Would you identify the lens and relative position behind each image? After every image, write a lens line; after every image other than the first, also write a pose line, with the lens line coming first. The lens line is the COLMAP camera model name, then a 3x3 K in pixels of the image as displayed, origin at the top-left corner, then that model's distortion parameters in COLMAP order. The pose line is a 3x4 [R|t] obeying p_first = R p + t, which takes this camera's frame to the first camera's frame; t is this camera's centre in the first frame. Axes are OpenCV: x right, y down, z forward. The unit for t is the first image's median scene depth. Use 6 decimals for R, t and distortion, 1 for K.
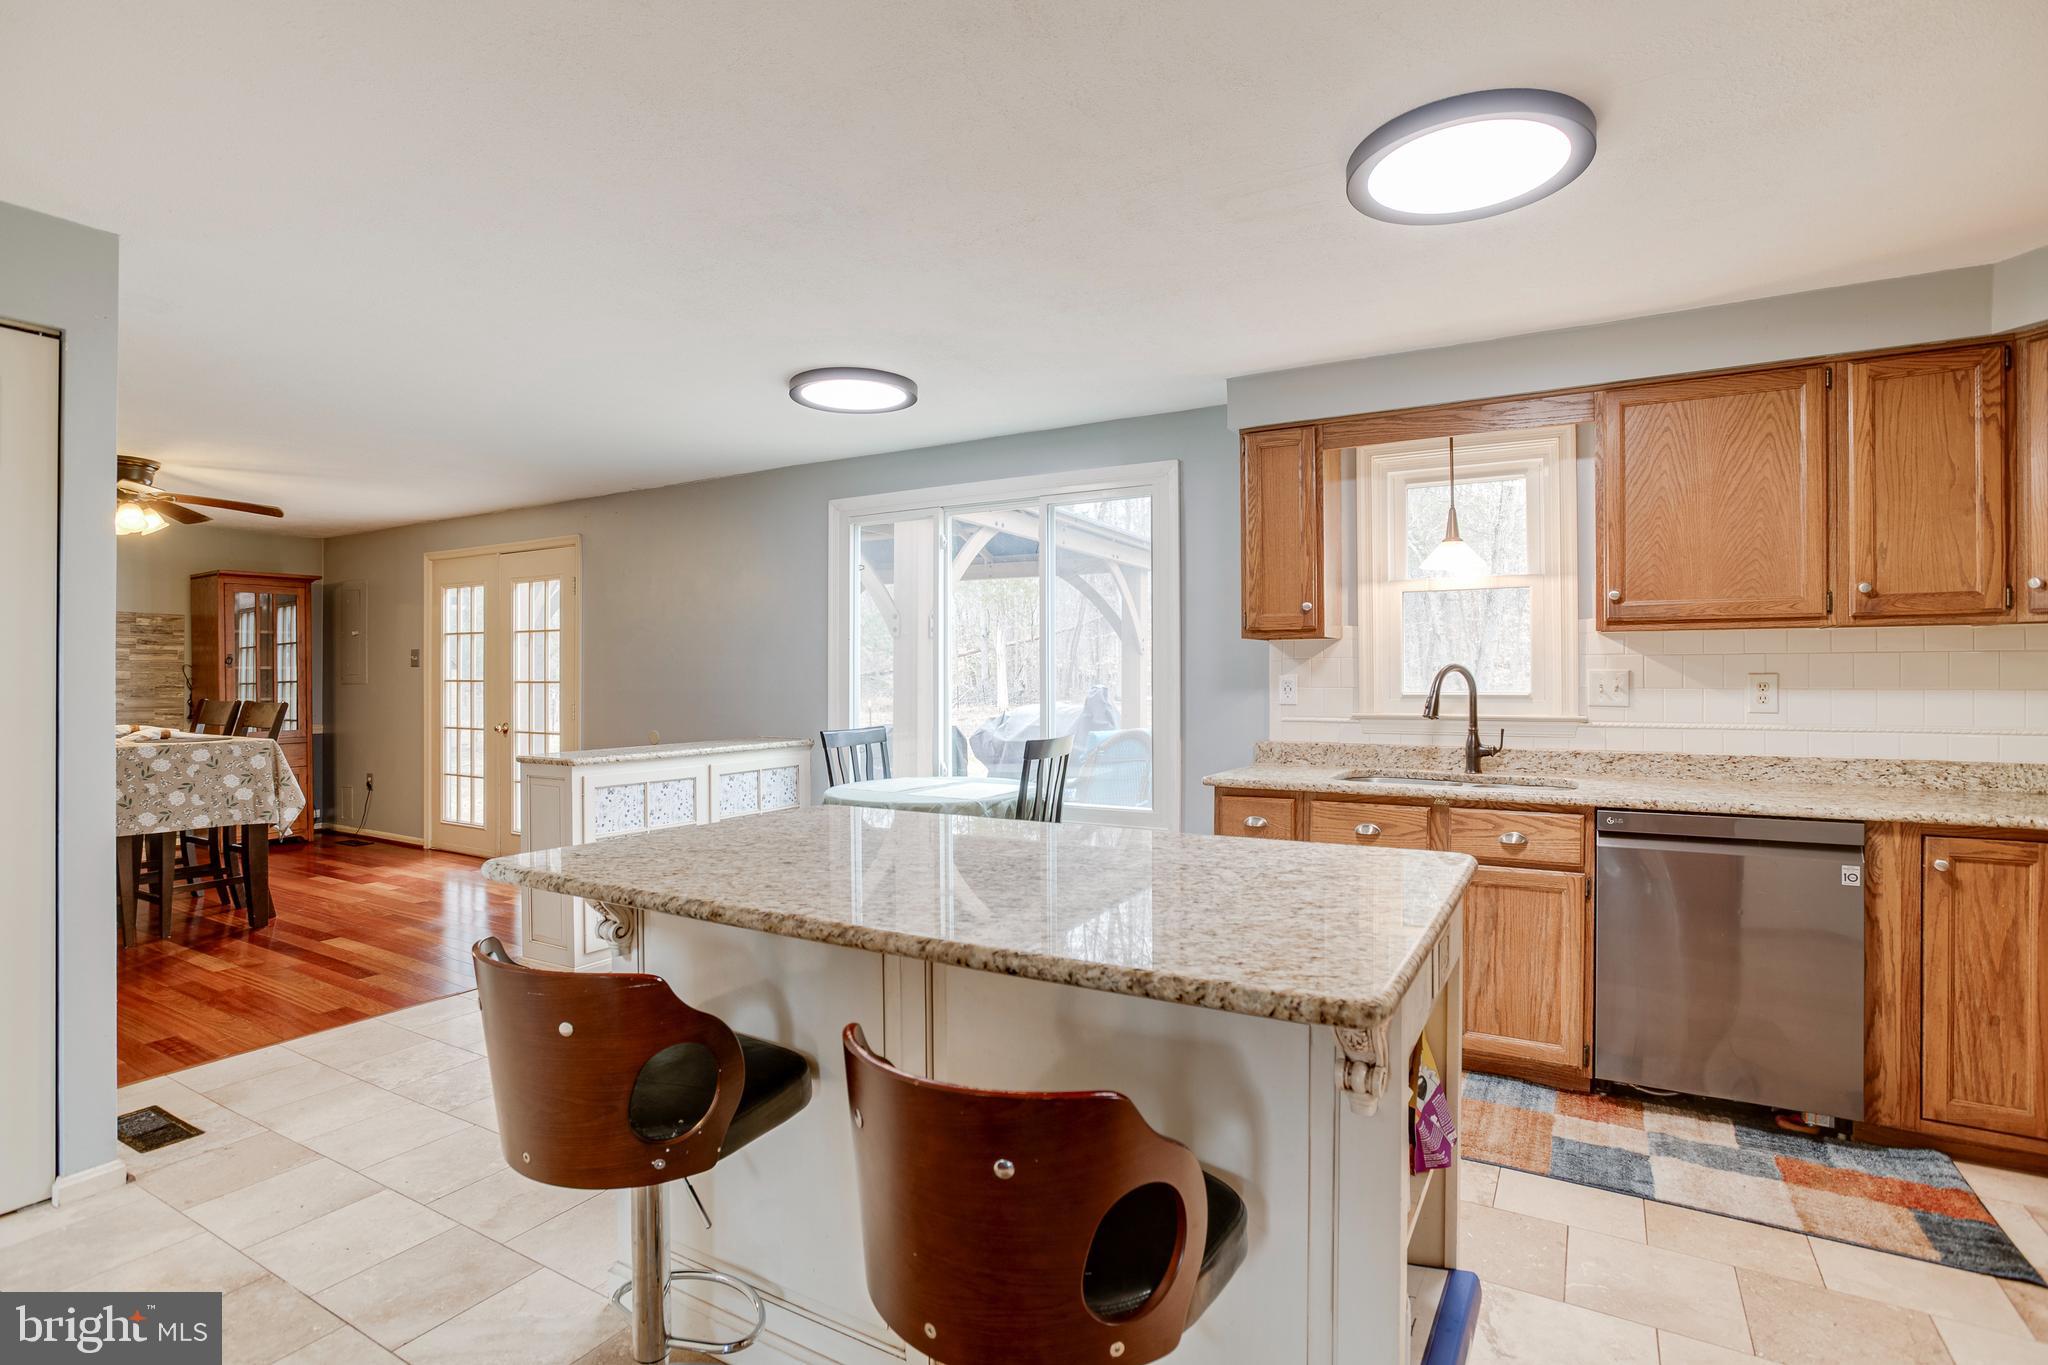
lens RADIAL K [[1030.9, 0, 1038.5], [0, 1030.9, 675.5], [0, 0, 1]] dist [-0.052350, 0.026141]
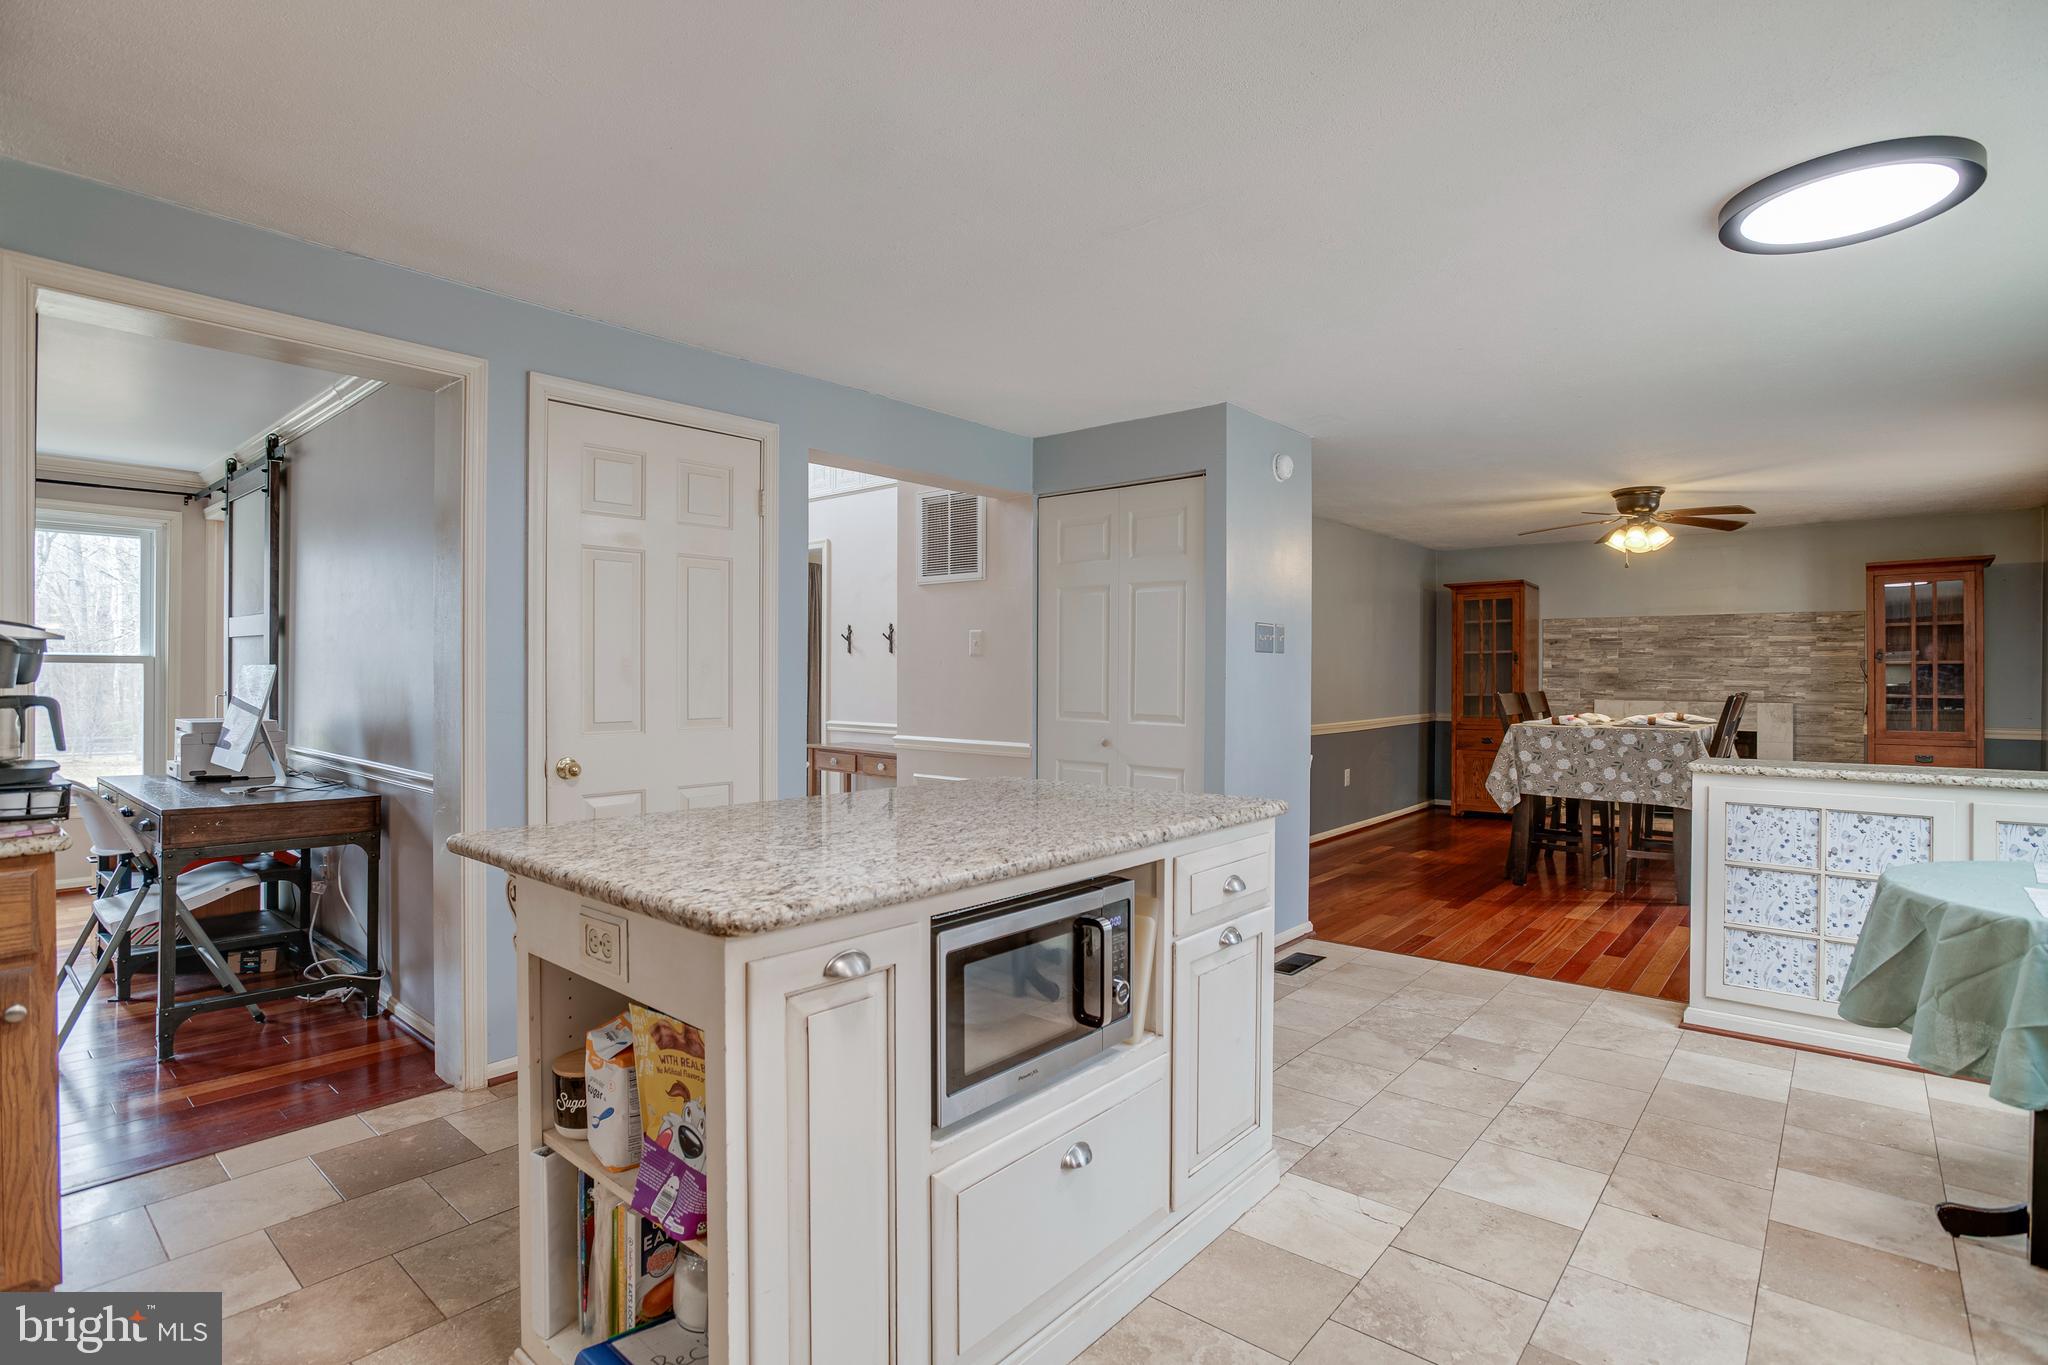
lens RADIAL K [[1013.9, 0, 1029.7], [0, 1013.9, 677.4], [0, 0, 1]] dist [-0.054748, 0.027146]
pose [[-0.161516, 0.003810, -0.986863, 0.540059], [-0.001885, 0.999990, 0.004169, 0.008045], [0.986868, 0.002534, -0.161507, 0.693717]]
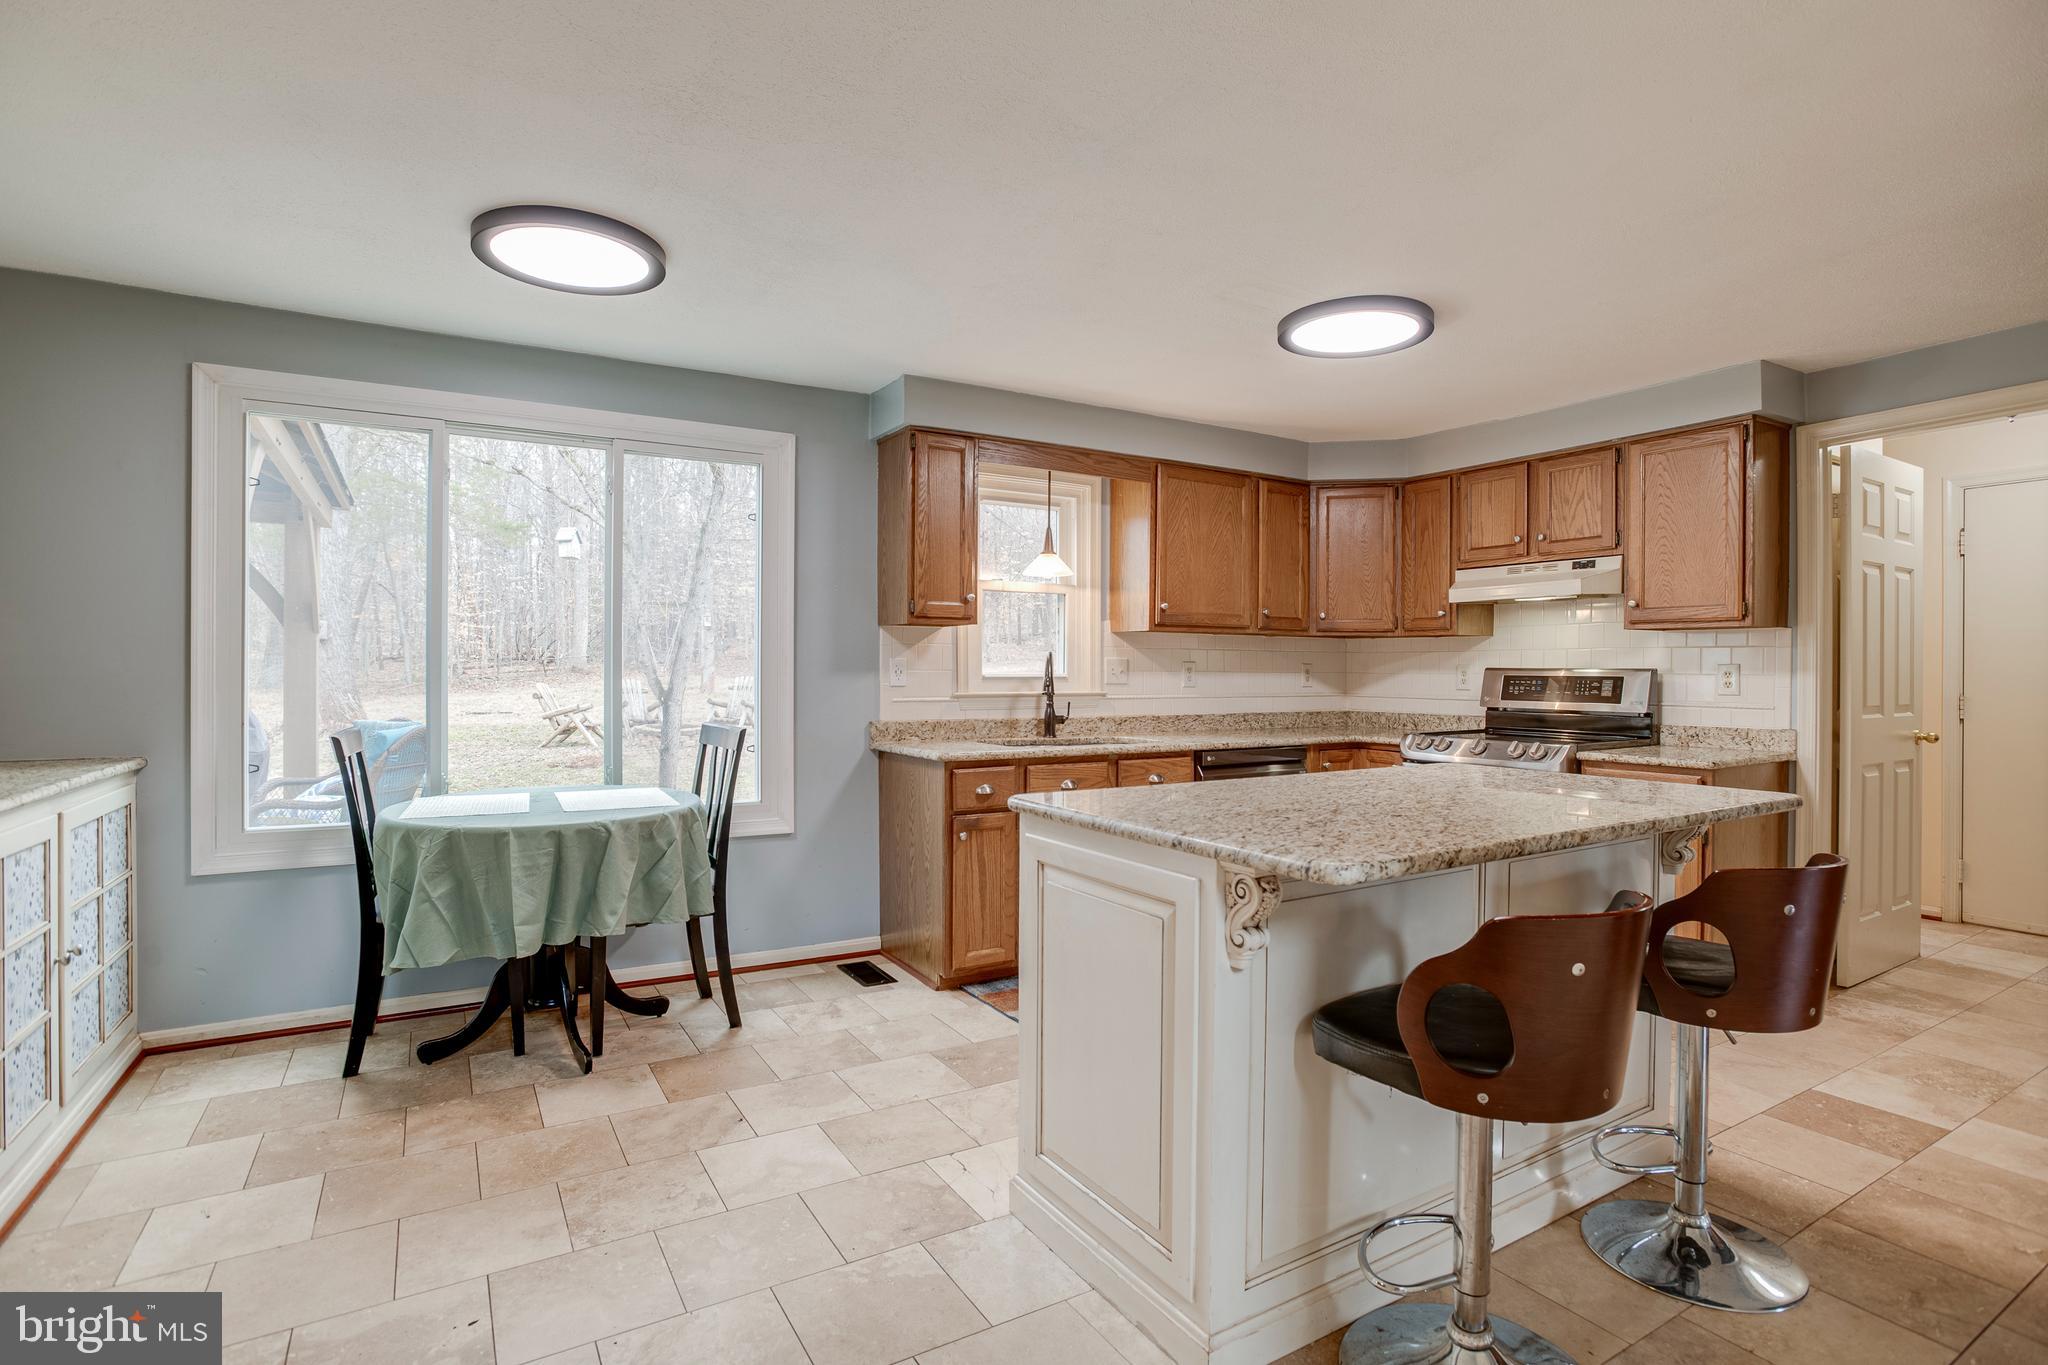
lens RADIAL K [[1003.3, 0, 1034.9], [0, 1003.3, 675.7], [0, 0, 1]] dist [-0.075211, 0.039258]
pose [[0.470849, 0.002718, 0.882210, -0.708012], [-0.005486, 0.999985, -0.000153, 0.019361], [-0.882197, -0.004768, 0.470857, 0.444158]]
